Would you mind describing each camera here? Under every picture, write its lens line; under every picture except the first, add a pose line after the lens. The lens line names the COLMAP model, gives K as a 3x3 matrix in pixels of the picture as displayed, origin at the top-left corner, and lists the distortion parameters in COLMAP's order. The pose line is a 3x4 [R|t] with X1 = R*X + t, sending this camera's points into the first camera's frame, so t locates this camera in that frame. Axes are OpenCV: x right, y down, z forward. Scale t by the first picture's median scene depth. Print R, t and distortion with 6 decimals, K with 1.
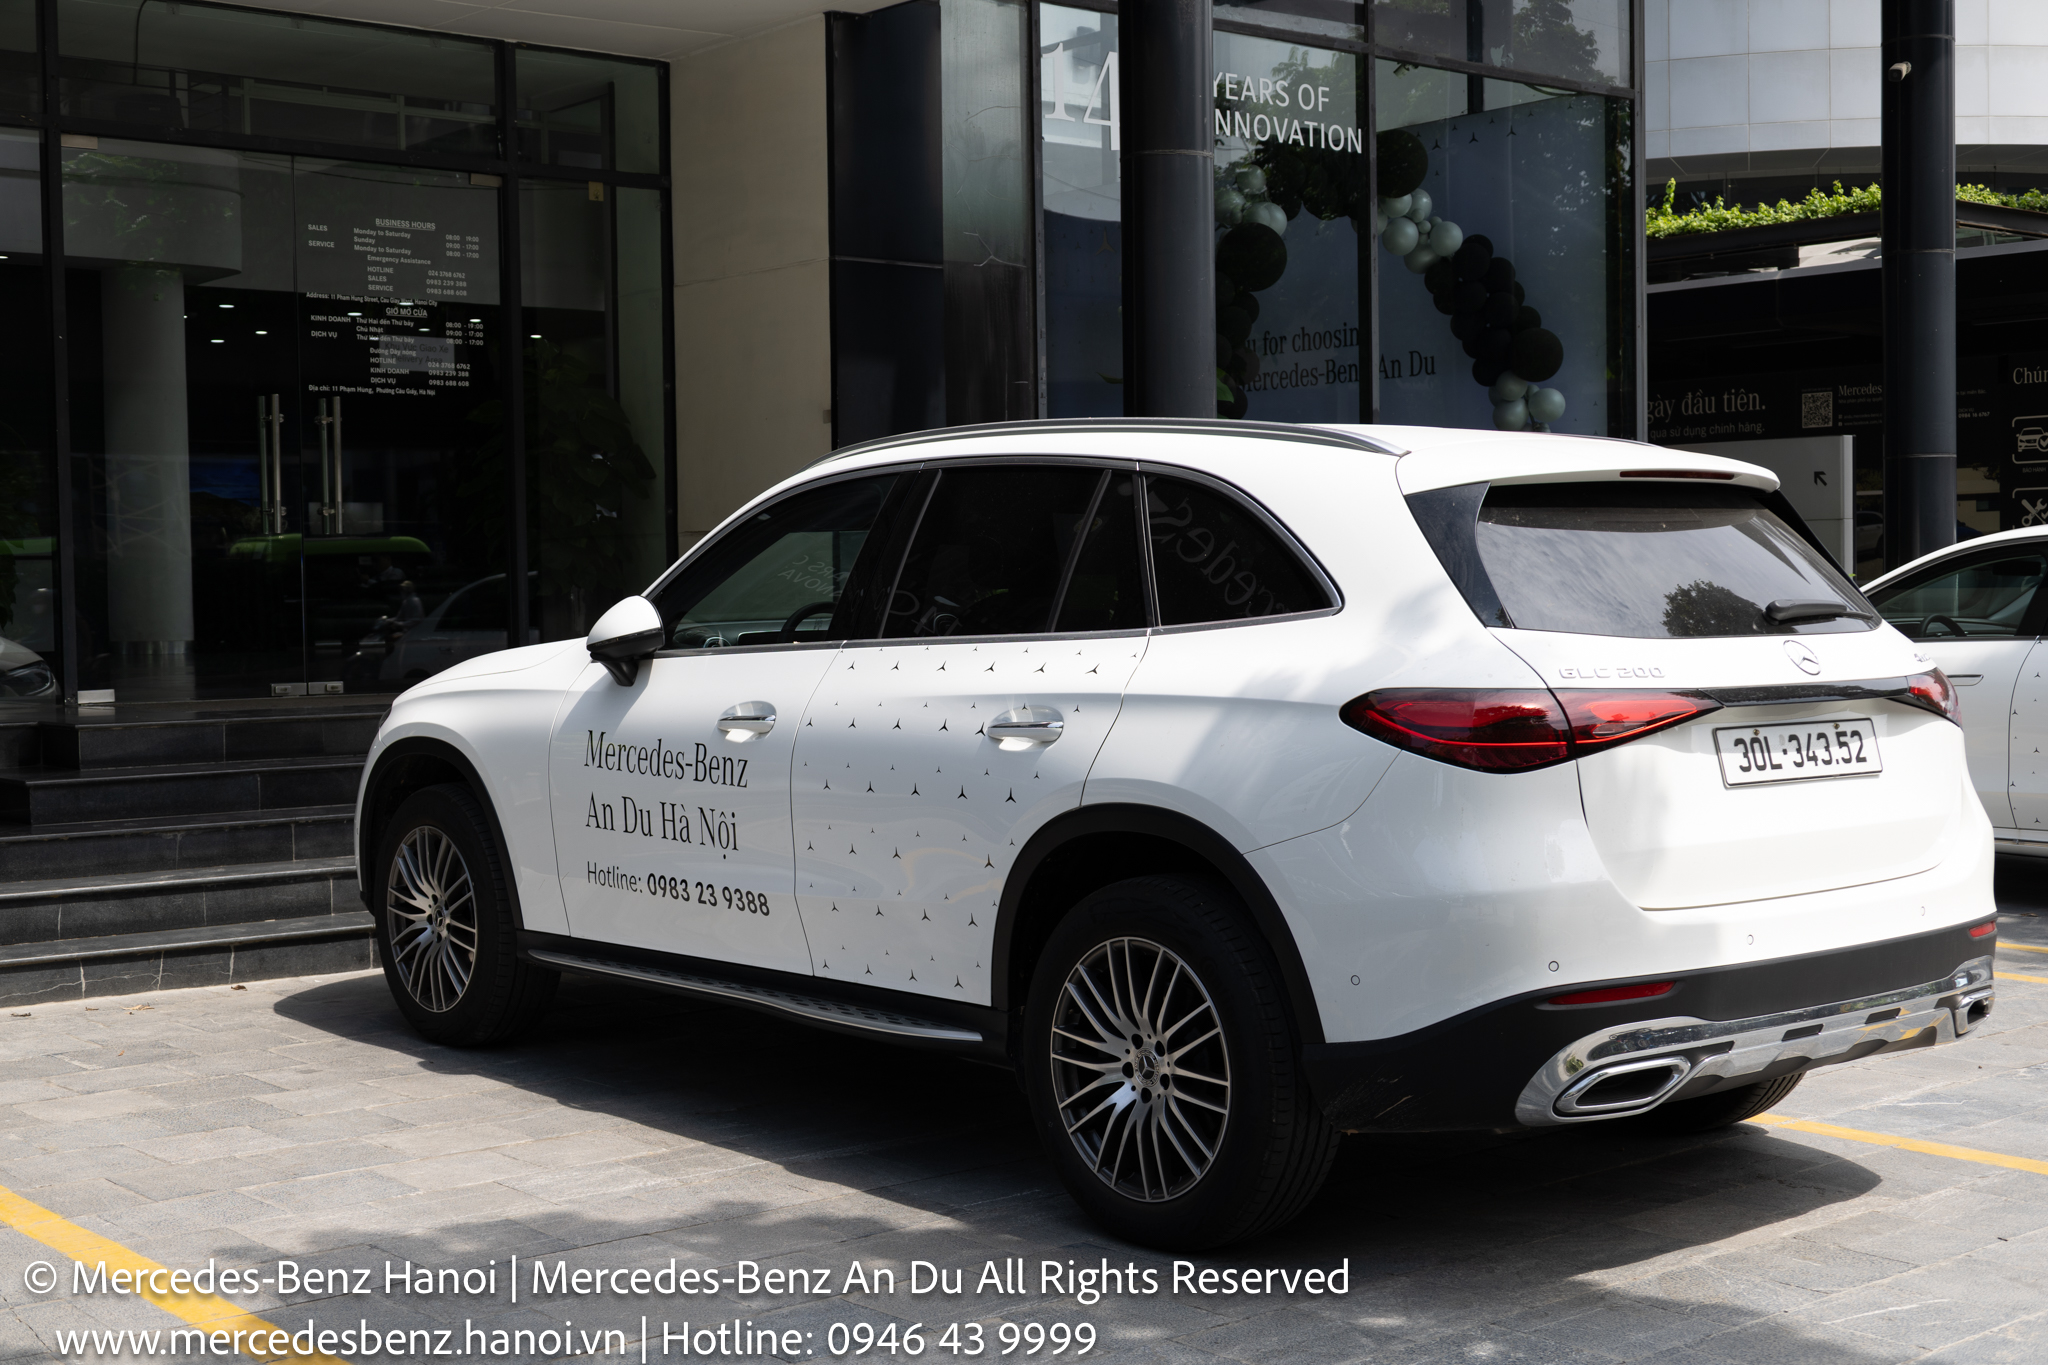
lens RADIAL K [[2530.1, 0, 1024.0], [0, 2530.1, 682.5], [0, 0, 1]] dist [0.008301, 0.013041]
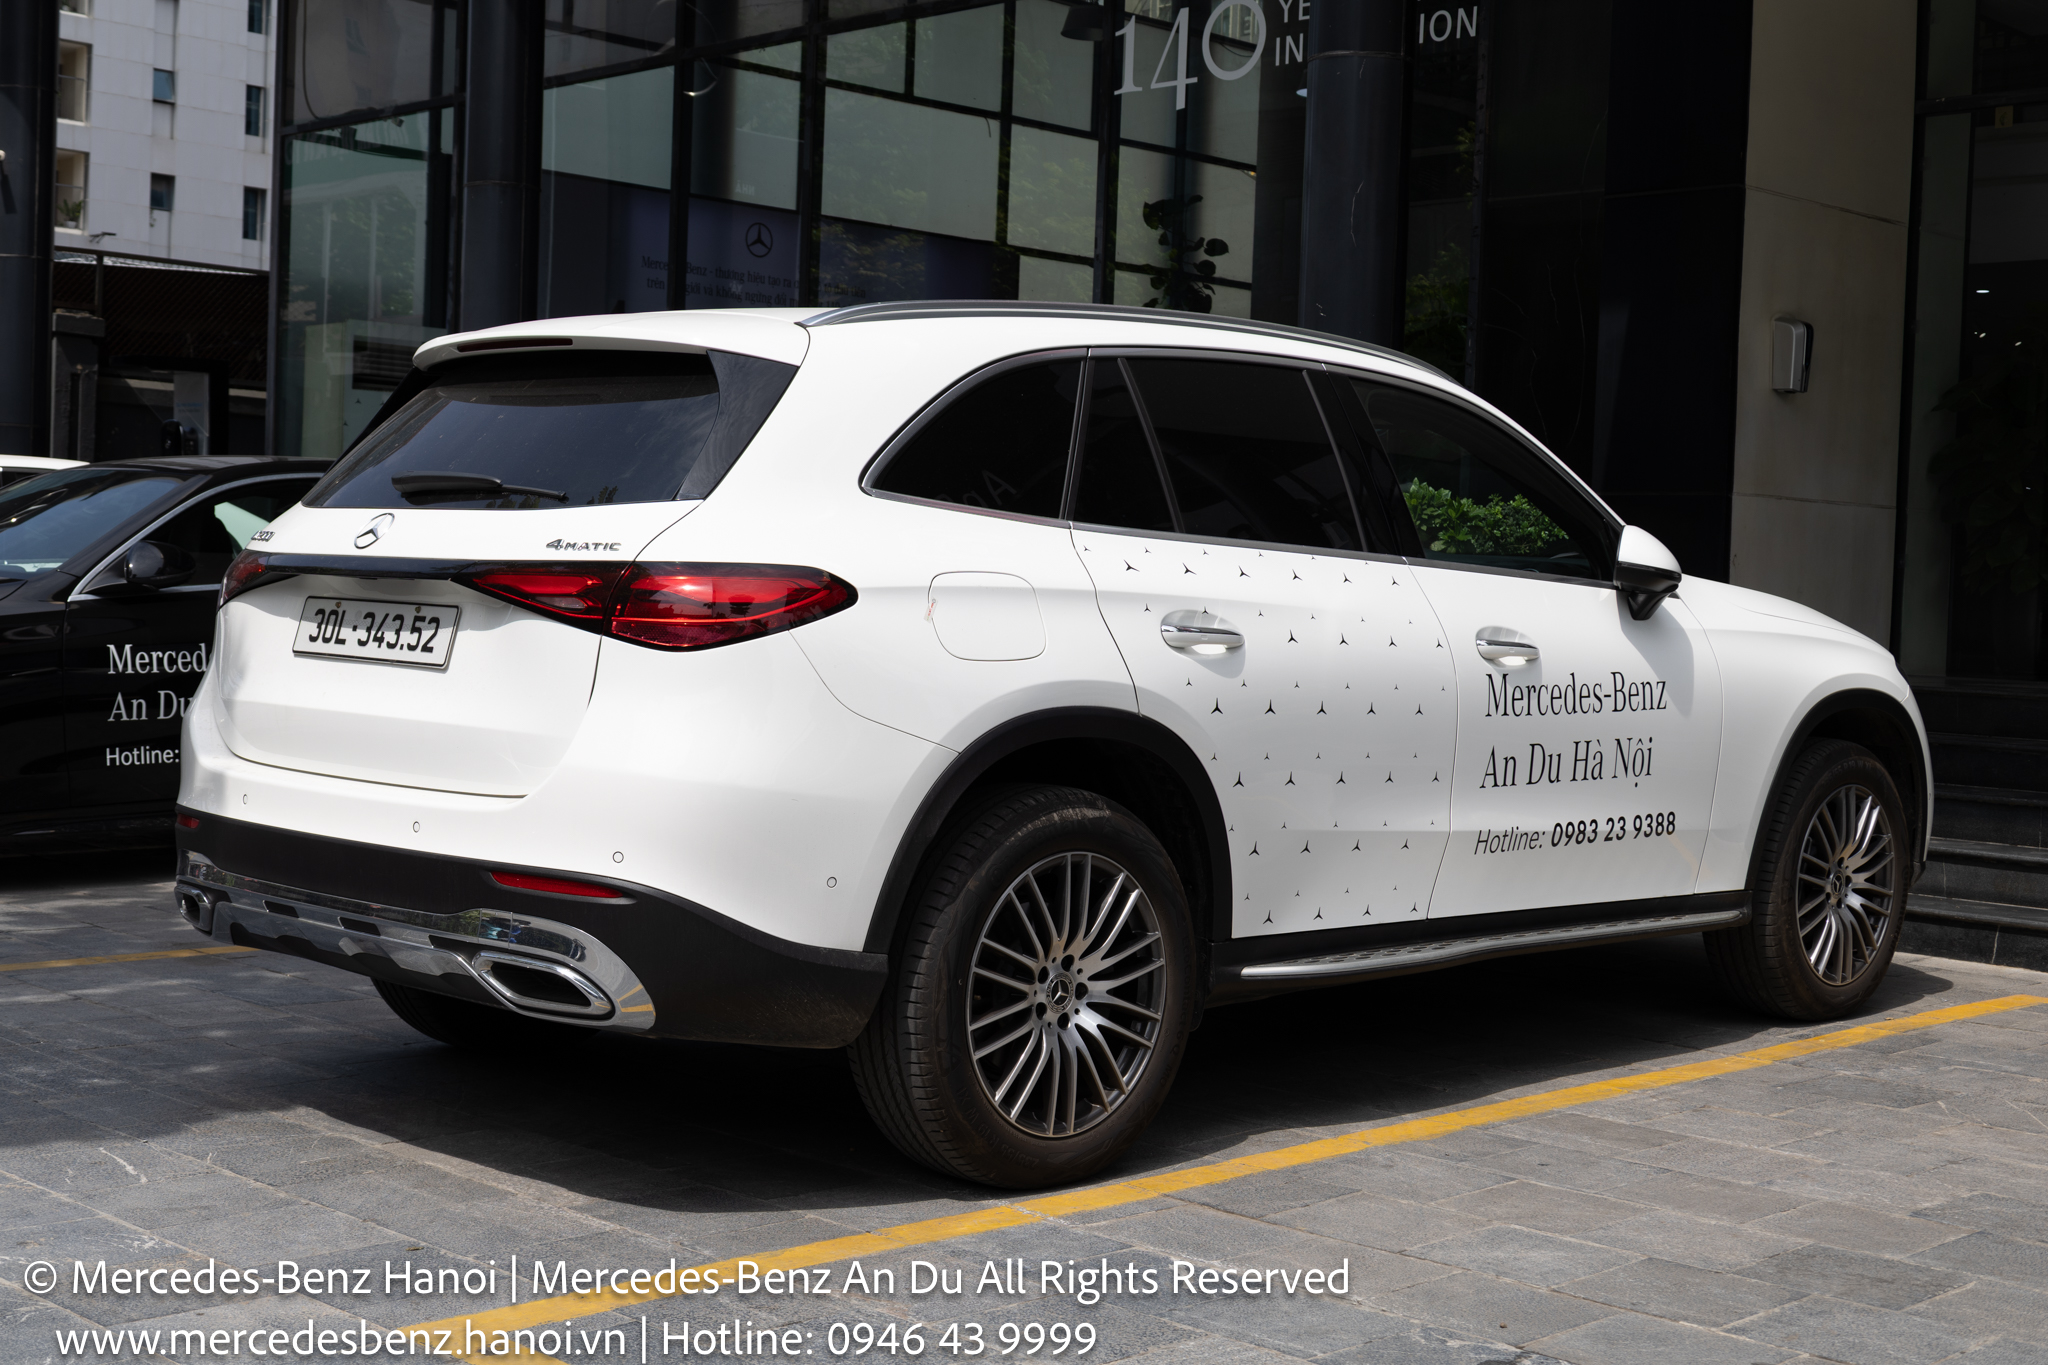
lens RADIAL K [[2685.8, 0, 1025.0], [0, 2685.8, 645.2], [0, 0, 1]] dist [-0.000796, 0.004072]
pose [[0.096981, 0.035543, -0.994651, 1.297131], [-0.078517, 0.996521, 0.027954, -0.013972], [0.992184, 0.075386, 0.099435, 1.119423]]
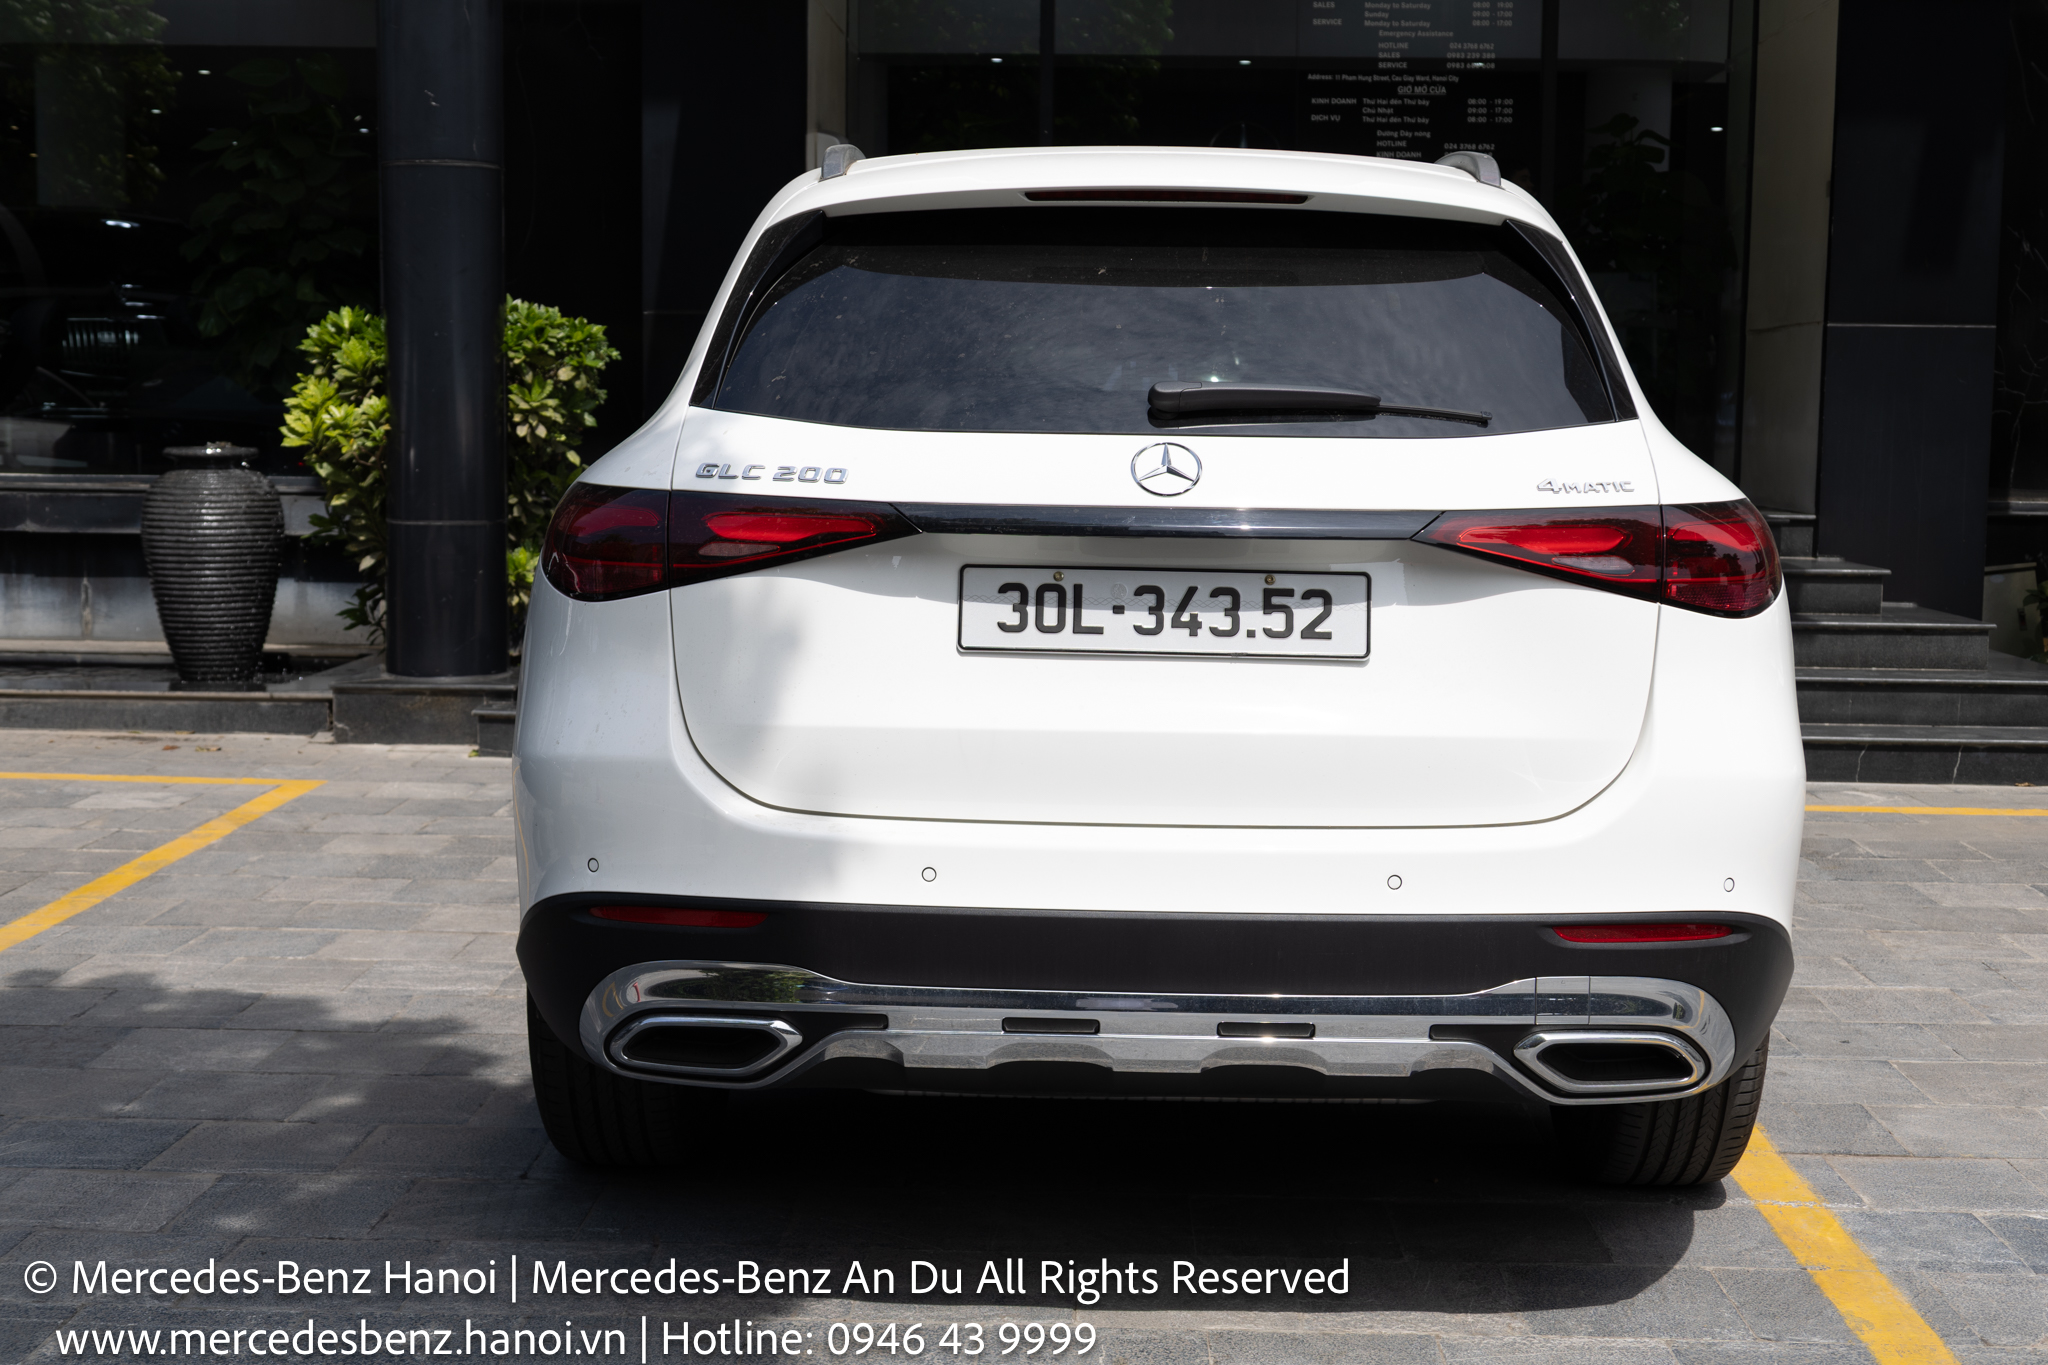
lens RADIAL K [[2614.8, 0, 1024.0], [0, 2614.8, 682.5], [0, 0, 1]] dist [-0.070050, 0.003118]
pose [[0.749085, 0.090927, -0.656204, 0.712452], [-0.047362, 0.995352, 0.083855, -0.009540], [0.660779, -0.031735, 0.749910, 0.457746]]
